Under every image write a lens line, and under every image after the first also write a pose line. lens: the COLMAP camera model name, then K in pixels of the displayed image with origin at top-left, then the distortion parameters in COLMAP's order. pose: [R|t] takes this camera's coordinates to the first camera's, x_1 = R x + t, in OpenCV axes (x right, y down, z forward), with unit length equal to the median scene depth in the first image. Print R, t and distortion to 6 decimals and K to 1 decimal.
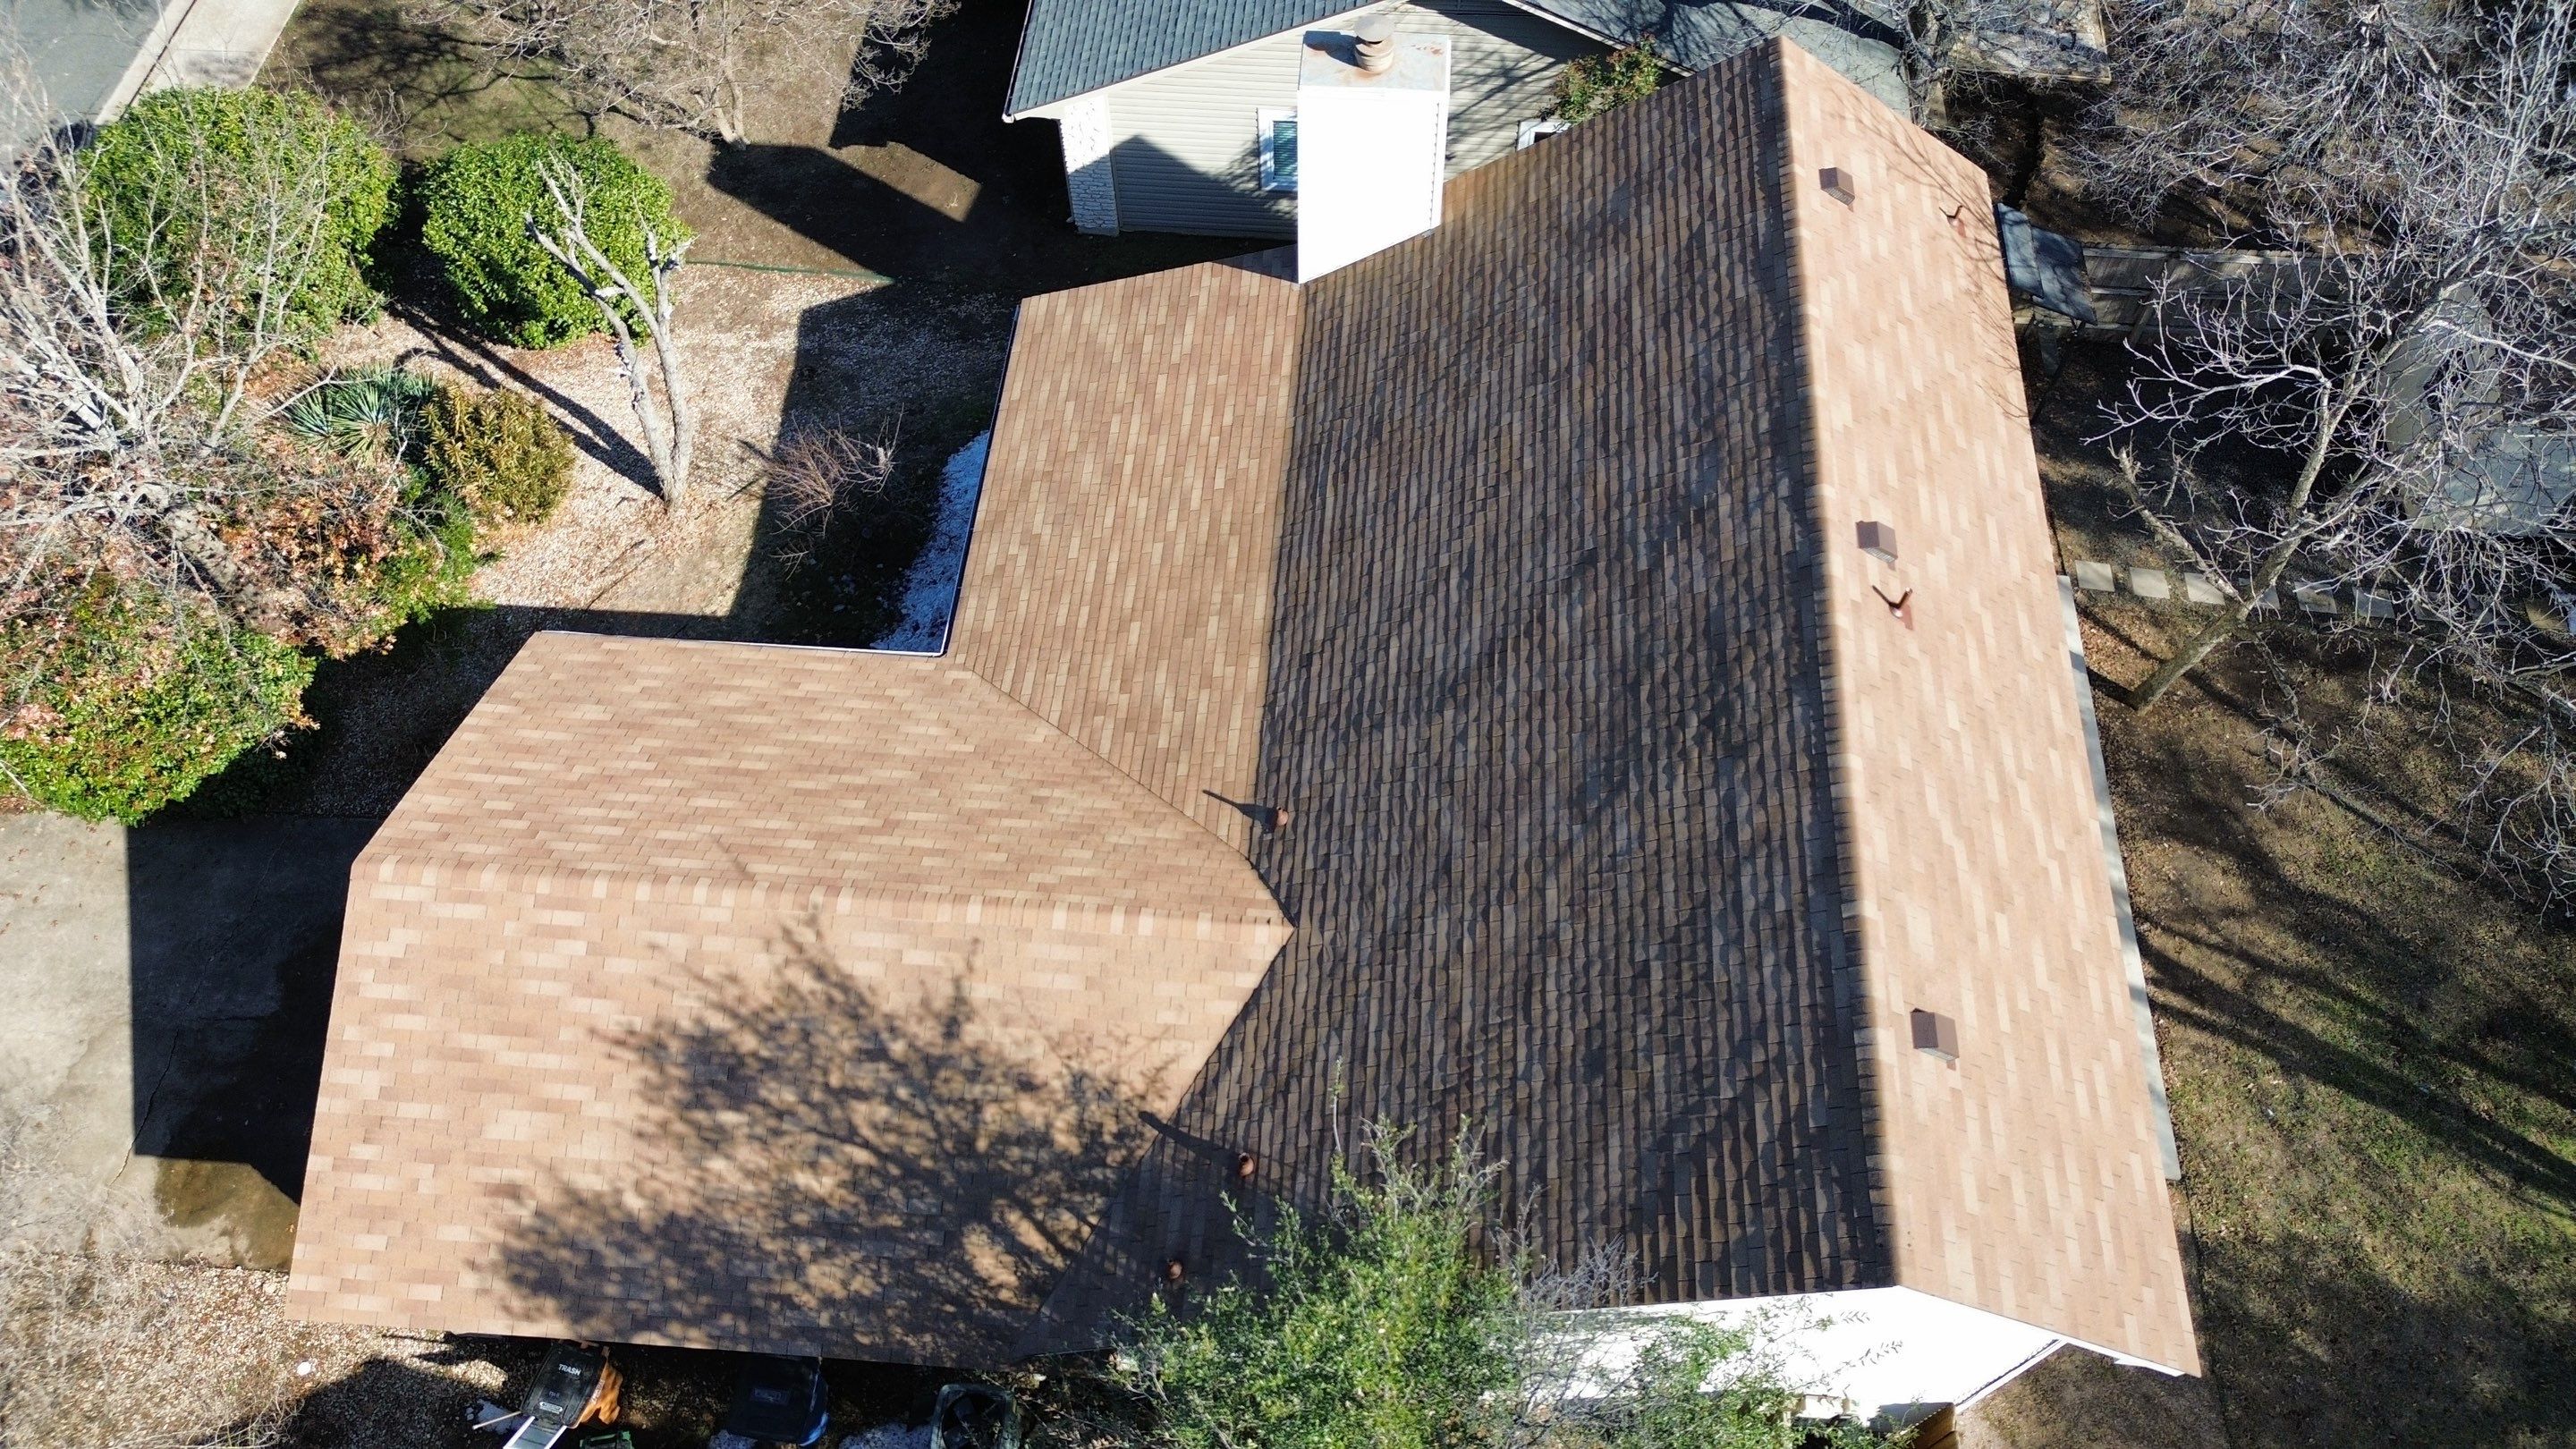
lens RADIAL K [[1808.9, 0, 1293.6], [0, 1808.9, 725.4], [0, 0, 1]] dist [0.088252, -0.091844]
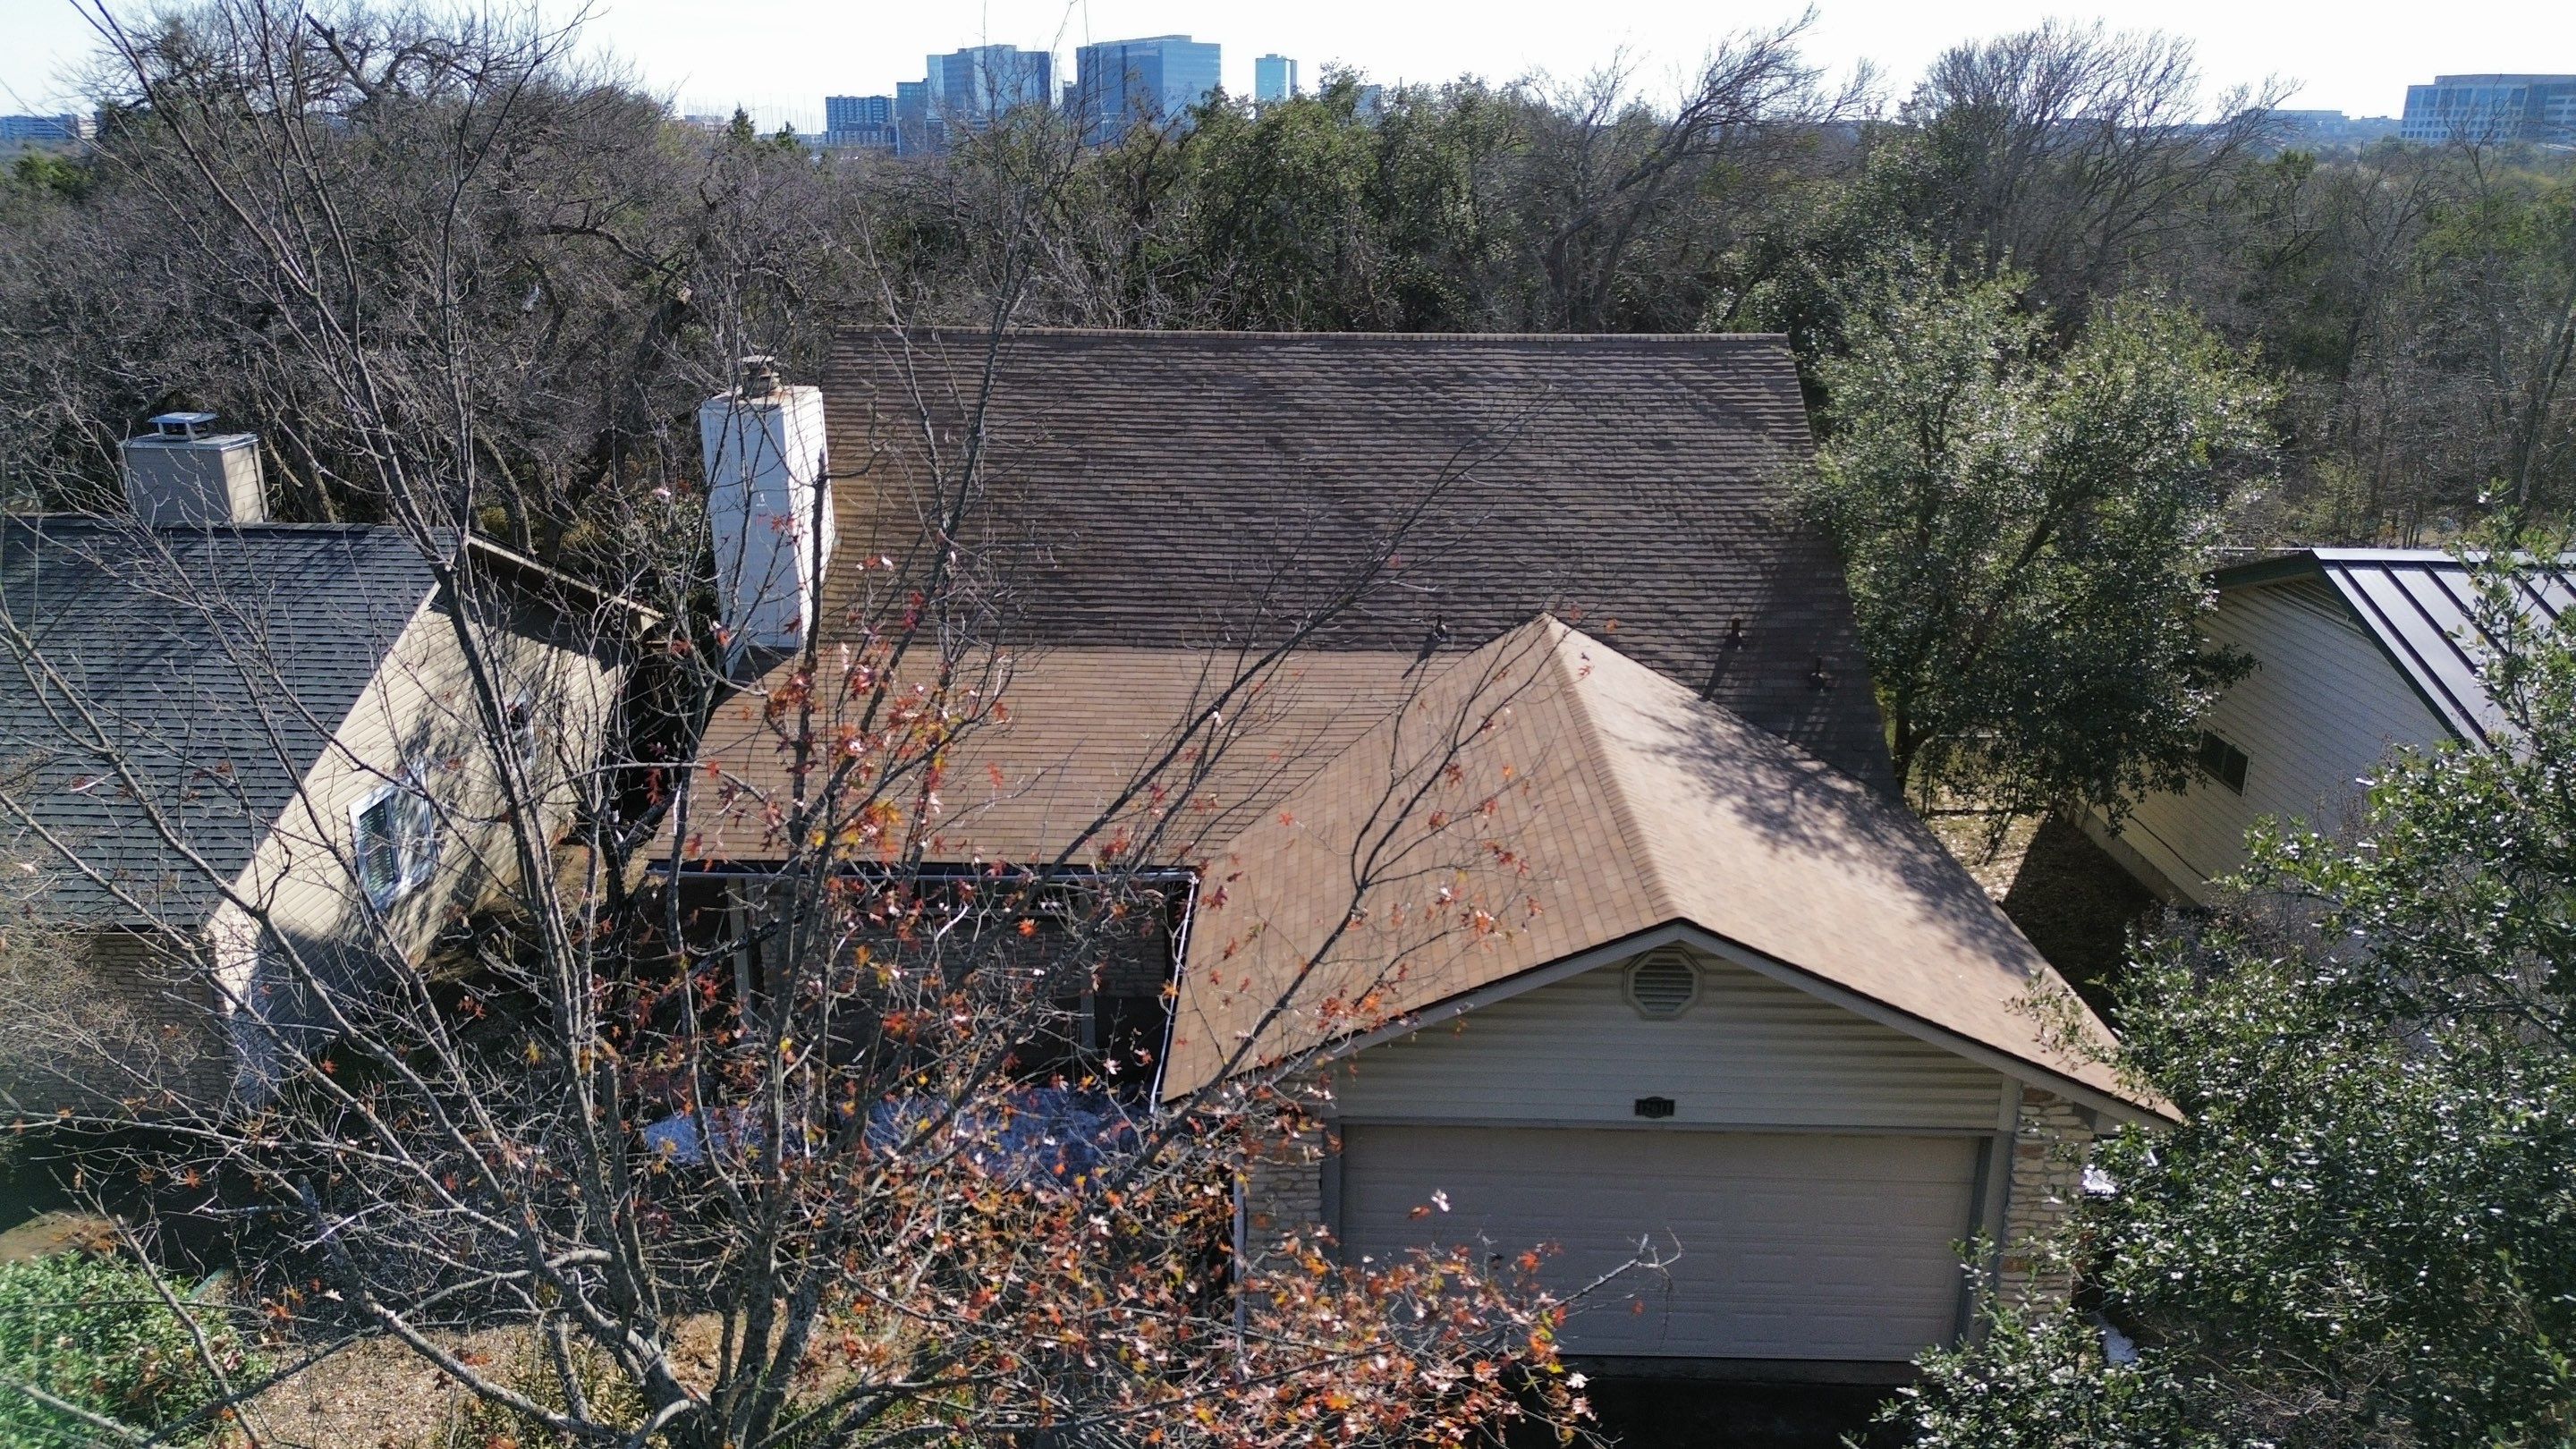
lens RADIAL K [[1808.9, 0, 1273.3], [0, 1808.9, 737.8], [0, 0, 1]] dist [0.088252, -0.091844]
pose [[-0.051247, -0.298969, 0.952886, -1.149310], [0.847132, 0.492300, 0.200019, -0.242806], [-0.528906, 0.817470, 0.228037, 0.822679]]
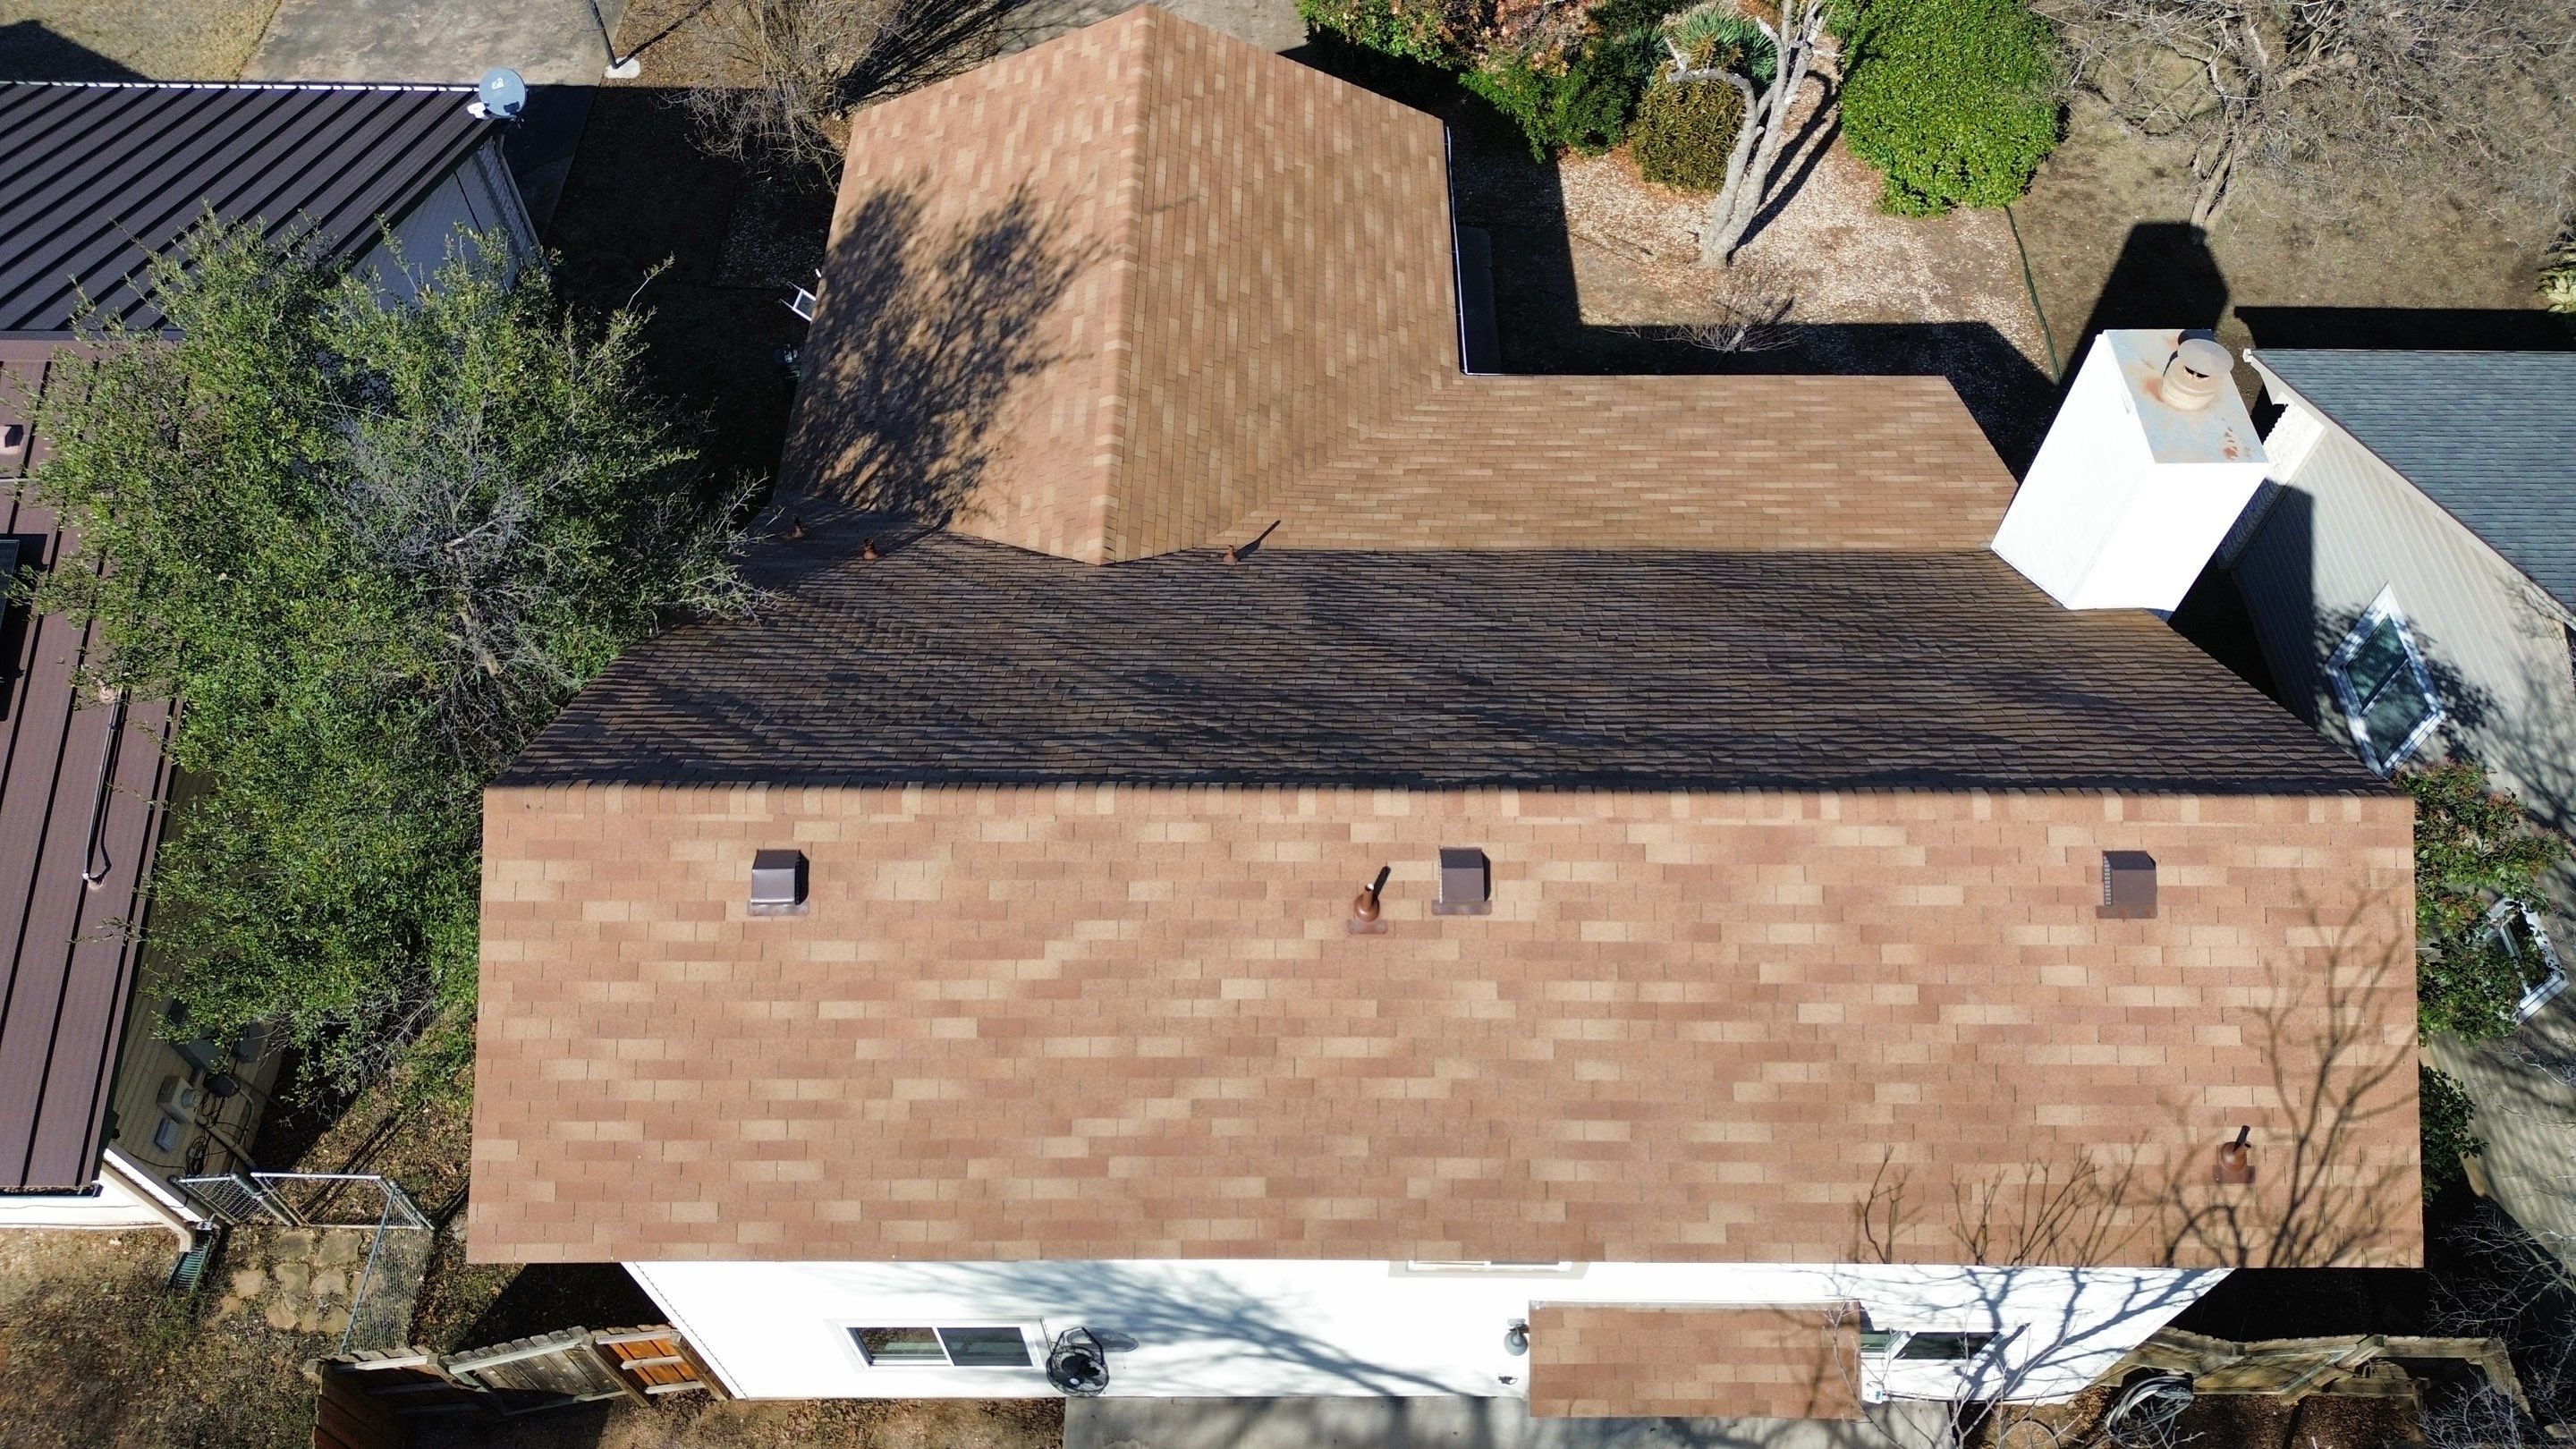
lens RADIAL K [[1808.9, 0, 1291.5], [0, 1808.9, 730.8], [0, 0, 1]] dist [0.088252, -0.091844]
pose [[0.078914, 0.819660, -0.567389, 0.616741], [-0.855518, 0.347850, 0.383523, -0.314008], [0.511725, 0.455146, 0.728684, 0.333393]]
